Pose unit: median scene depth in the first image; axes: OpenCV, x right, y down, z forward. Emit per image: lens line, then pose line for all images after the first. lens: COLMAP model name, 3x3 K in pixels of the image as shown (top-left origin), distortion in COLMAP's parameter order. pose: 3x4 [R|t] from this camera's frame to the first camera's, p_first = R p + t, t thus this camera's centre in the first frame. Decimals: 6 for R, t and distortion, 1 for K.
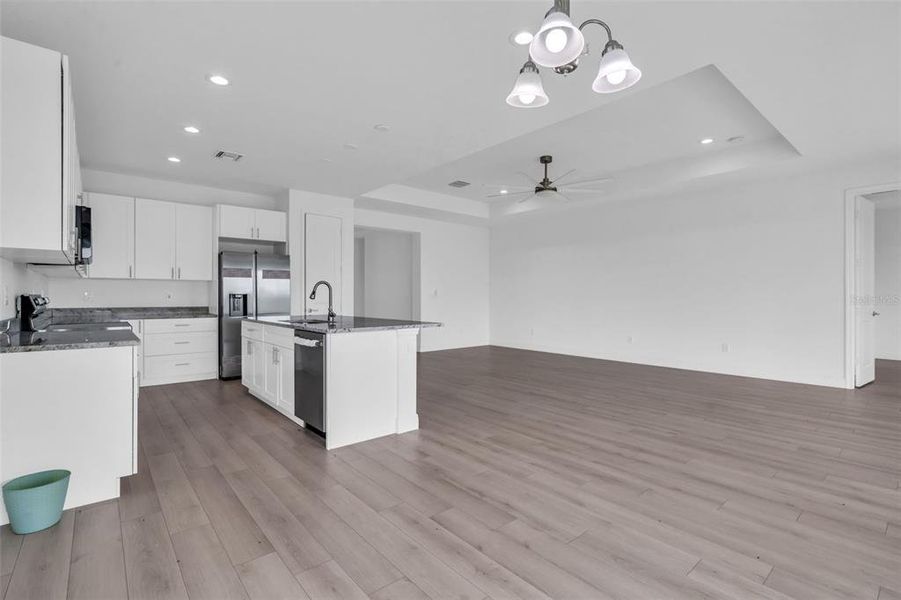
lens RADIAL K [[432.7, 0, 466.8], [0, 432.7, 298.8], [0, 0, 1]] dist [-0.014971, 0.003529]
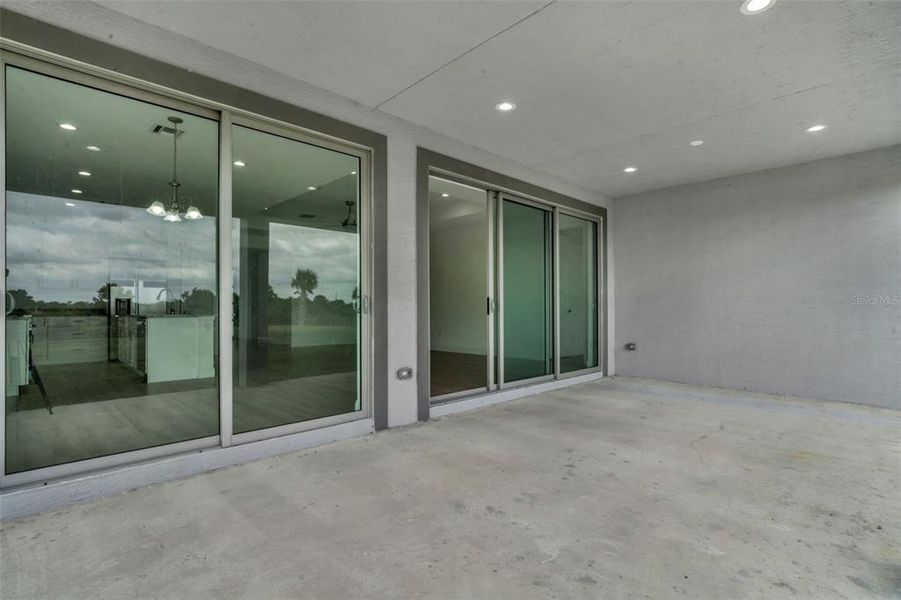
lens RADIAL K [[446.2, 0, 461.4], [0, 446.2, 309.0], [0, 0, 1]] dist [-0.008350, 0.001415]
pose [[0.997806, -0.007120, 0.065824, 0.455418], [0.007360, 0.999967, -0.003417, 0.033539], [-0.065798, 0.003894, 0.997825, -0.488053]]
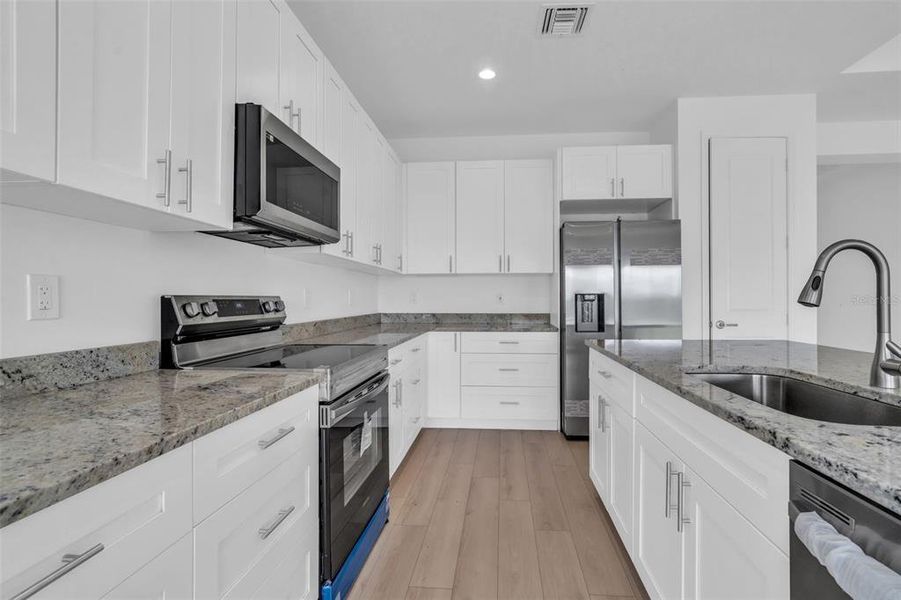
lens RADIAL K [[432.7, 0, 457.9], [0, 432.7, 300.6], [0, 0, 1]] dist [-0.014971, 0.003529]
pose [[0.685316, 0.001347, -0.728244, -0.226031], [-0.001714, 0.999999, 0.000237, -0.001947], [0.728243, 0.001086, 0.685318, 0.468741]]
